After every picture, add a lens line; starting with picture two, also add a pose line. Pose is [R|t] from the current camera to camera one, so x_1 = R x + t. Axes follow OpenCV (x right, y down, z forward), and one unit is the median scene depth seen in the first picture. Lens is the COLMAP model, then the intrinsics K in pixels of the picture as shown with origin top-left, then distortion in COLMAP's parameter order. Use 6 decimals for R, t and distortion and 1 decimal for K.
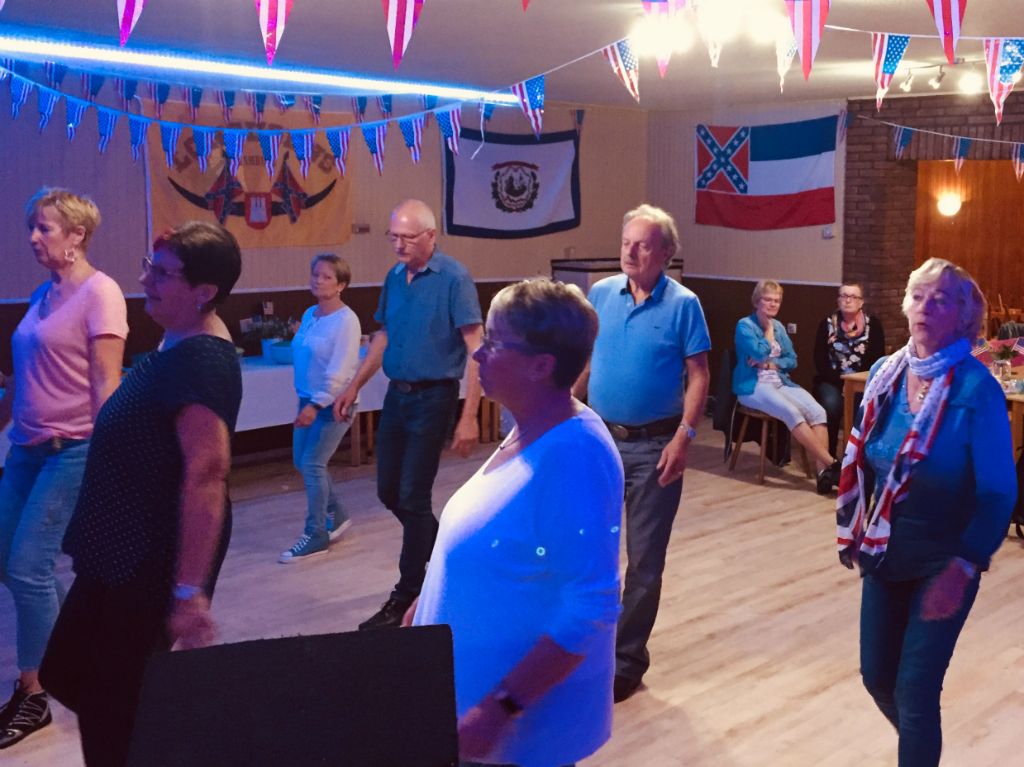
lens RADIAL K [[1142.8, 0, 648.4], [0, 1142.8, 268.8], [0, 0, 1]] dist [0.072236, -0.027182]
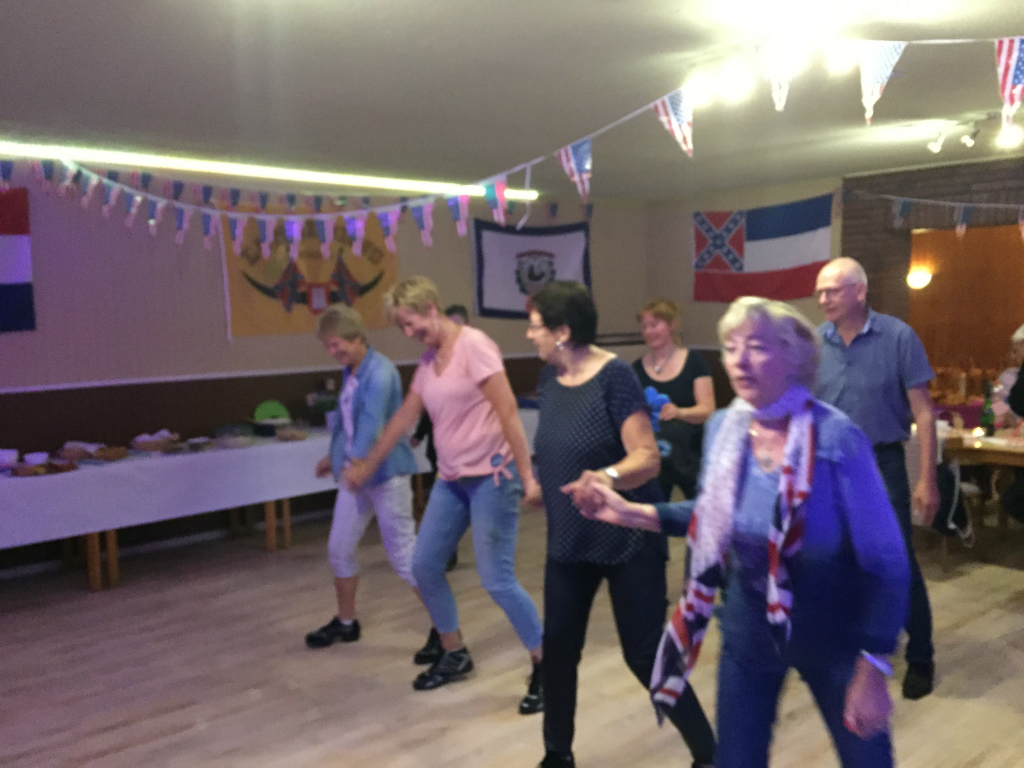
lens RADIAL K [[881.0, 0, 509.8], [0, 881.0, 372.8], [0, 0, 1]] dist [0.099574, -0.147609]
pose [[0.992469, -0.027137, -0.119450, -0.043763], [0.029942, 0.999315, 0.021748, 0.008216], [0.118778, -0.025161, 0.992602, 0.136119]]
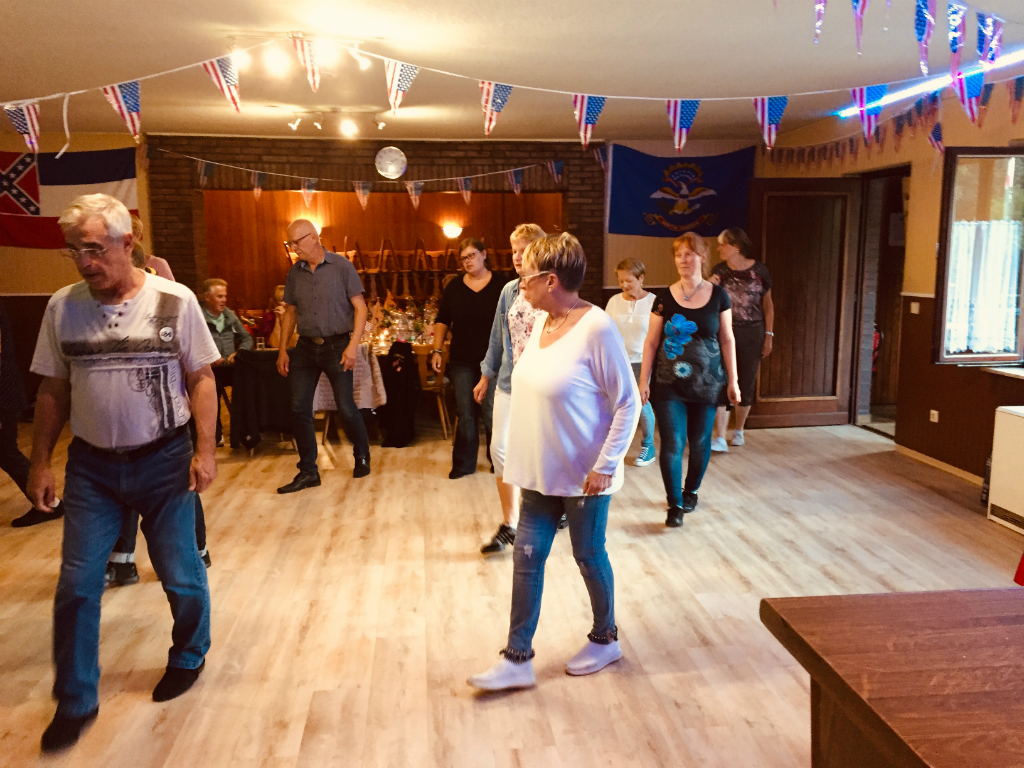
lens RADIAL K [[867.6, 0, 508.8], [0, 867.6, 372.4], [0, 0, 1]] dist [0.096155, -0.126460]
pose [[0.667123, -0.121708, 0.734938, -0.291346], [0.055940, 0.991963, 0.113493, 0.014374], [-0.742844, -0.034601, 0.668569, 0.114332]]
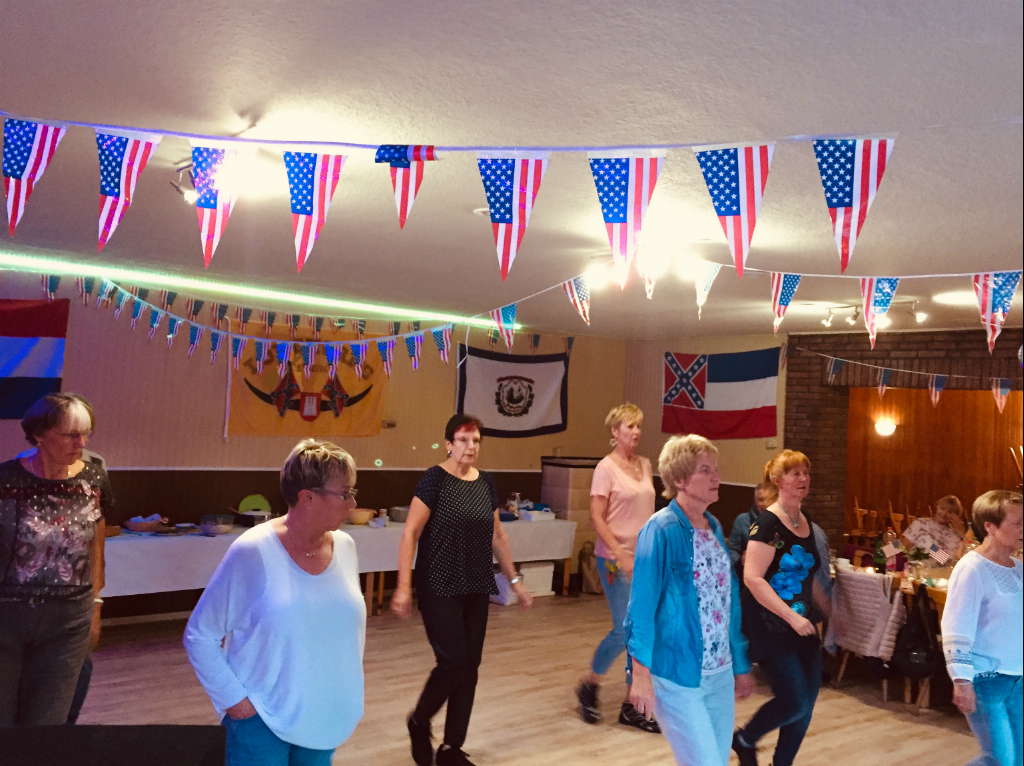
lens RADIAL K [[917.9, 0, 530.9], [0, 917.9, 354.2], [0, 0, 1]] dist [0.096404, -0.096899]
pose [[0.990934, 0.030257, -0.130896, 0.034959], [-0.046452, 0.991382, -0.122493, 0.005576], [0.126062, 0.127463, 0.983800, 0.008395]]
